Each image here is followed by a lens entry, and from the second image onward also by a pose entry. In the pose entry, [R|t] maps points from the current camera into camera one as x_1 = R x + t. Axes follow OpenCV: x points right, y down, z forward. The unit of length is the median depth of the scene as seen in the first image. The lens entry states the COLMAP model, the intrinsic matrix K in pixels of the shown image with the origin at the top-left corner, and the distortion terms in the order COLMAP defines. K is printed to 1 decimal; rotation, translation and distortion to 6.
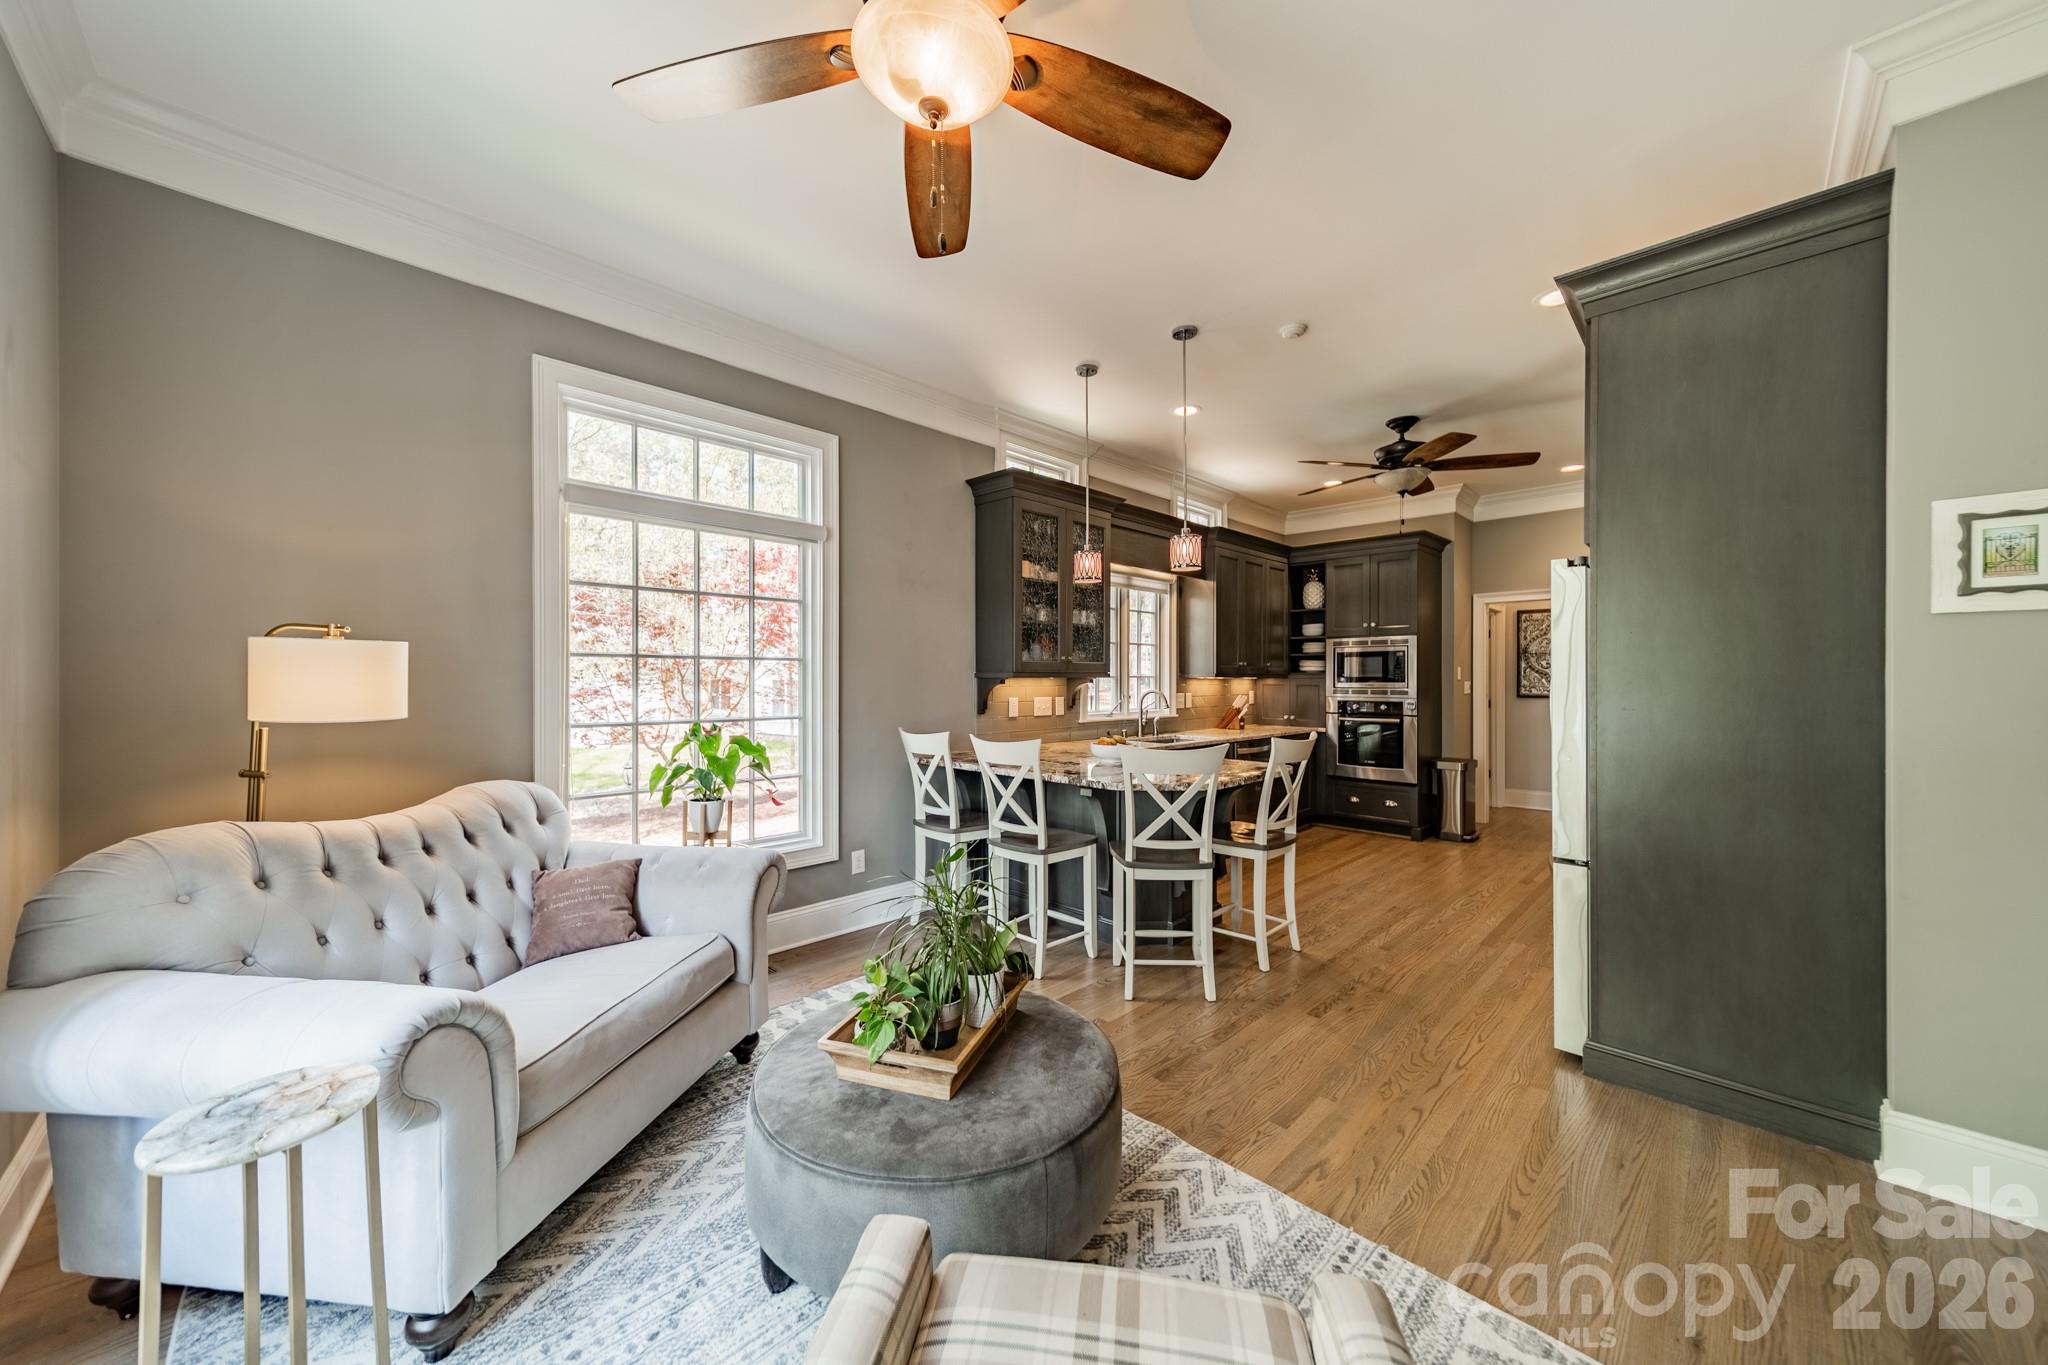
lens RADIAL K [[722.3, 0, 1025.6], [0, 722.3, 677.0], [0, 0, 1]] dist [0.008806, -0.000426]
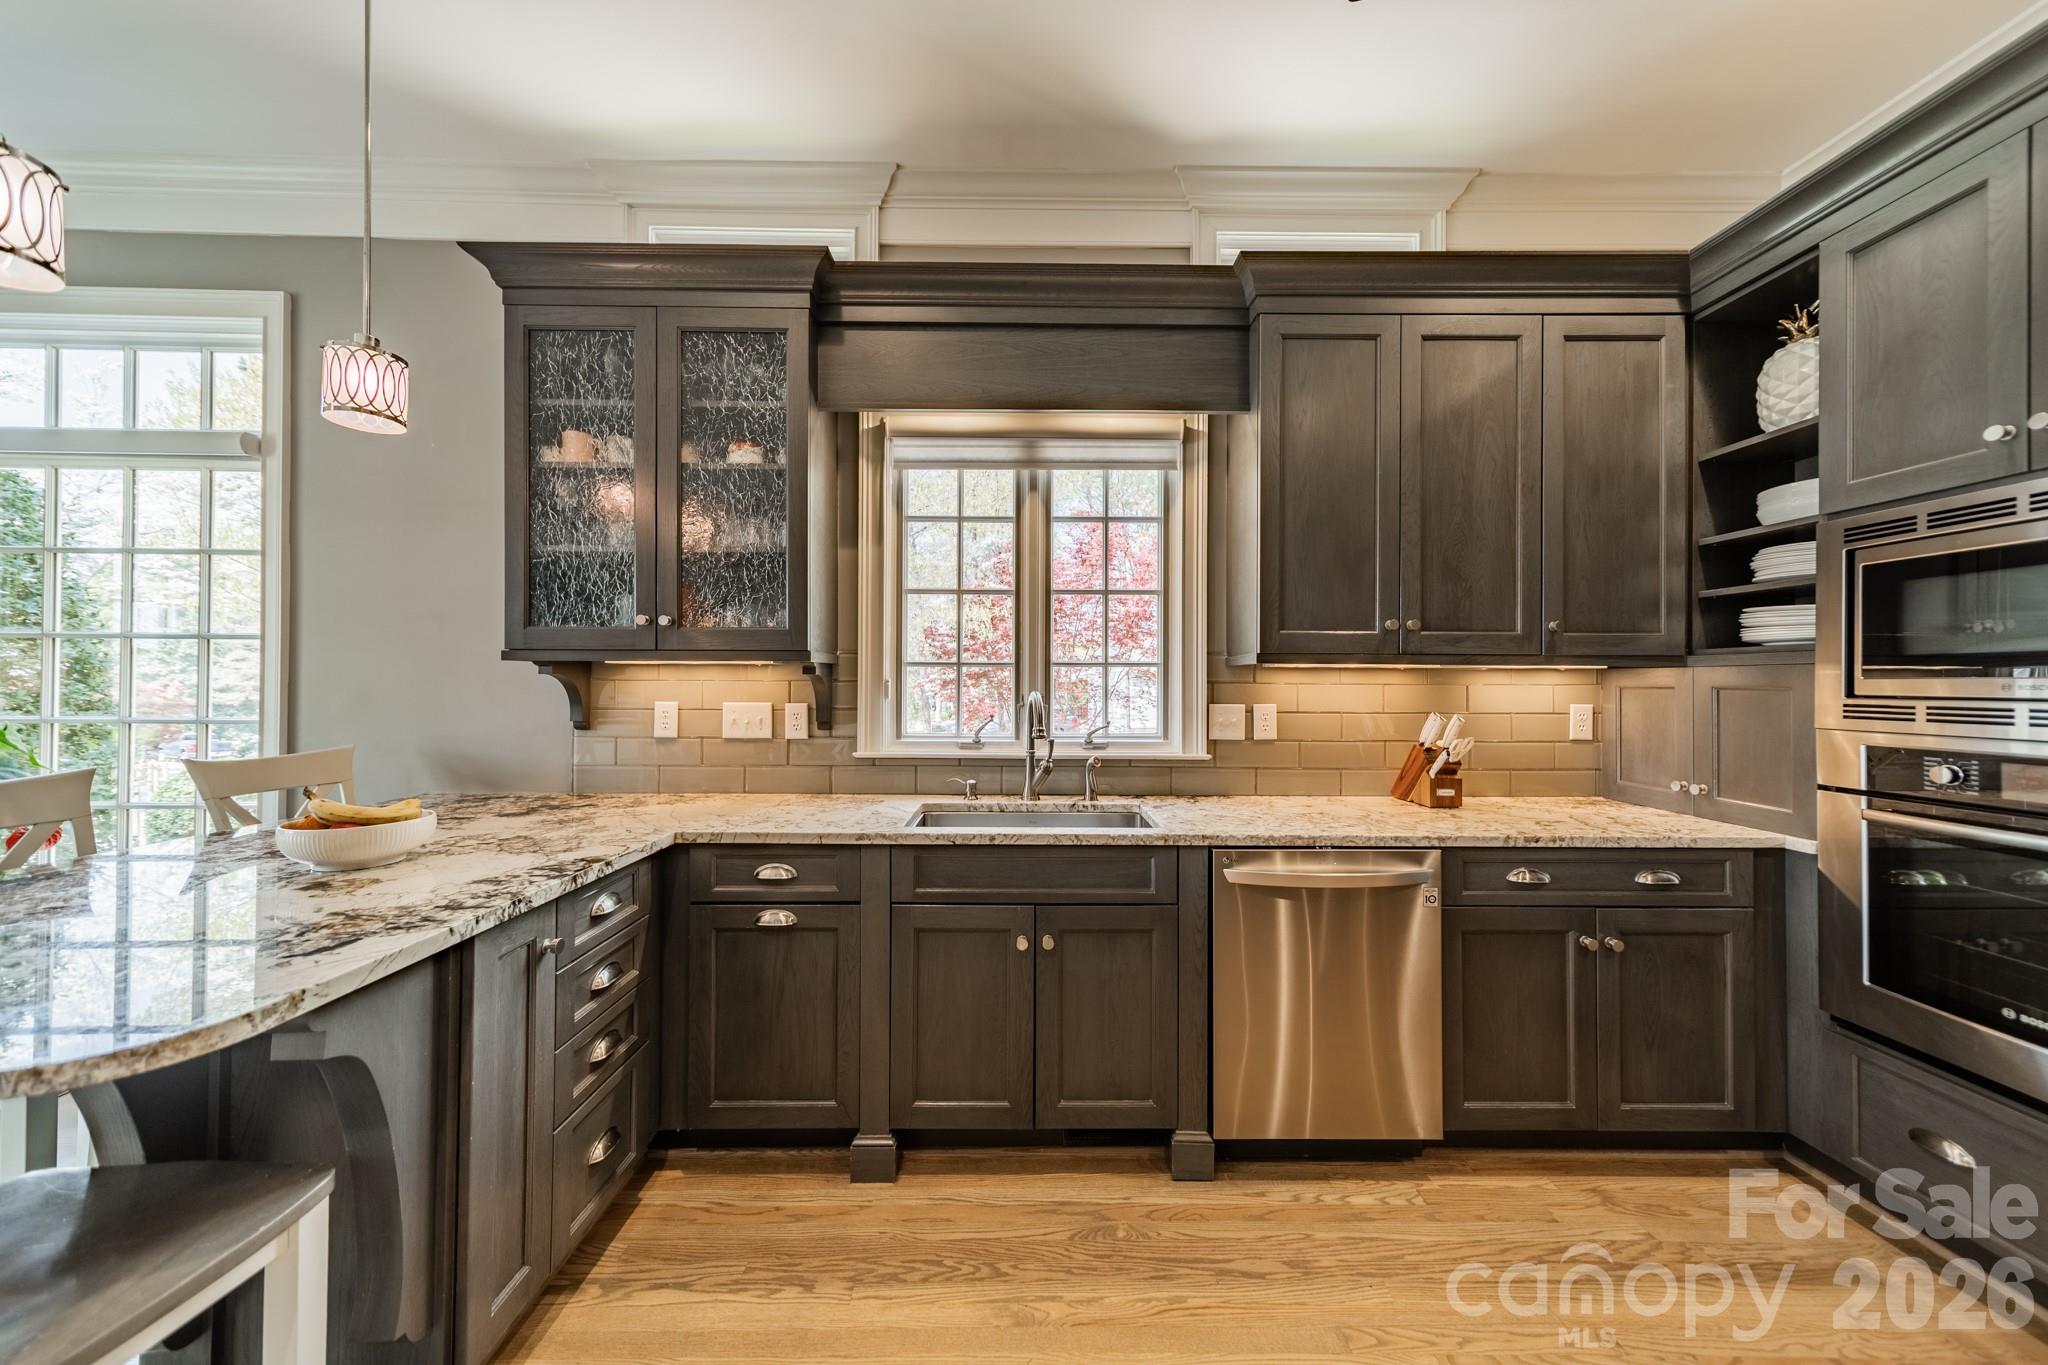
lens RADIAL K [[722.3, 0, 1033.0], [0, 722.3, 684.2], [0, 0, 1]] dist [0.008806, -0.000426]
pose [[0.713629, 0.003513, -0.700515, 0.411060], [-0.002611, 0.999994, 0.002355, 0.010613], [0.700519, 0.000149, 0.713634, 0.602810]]
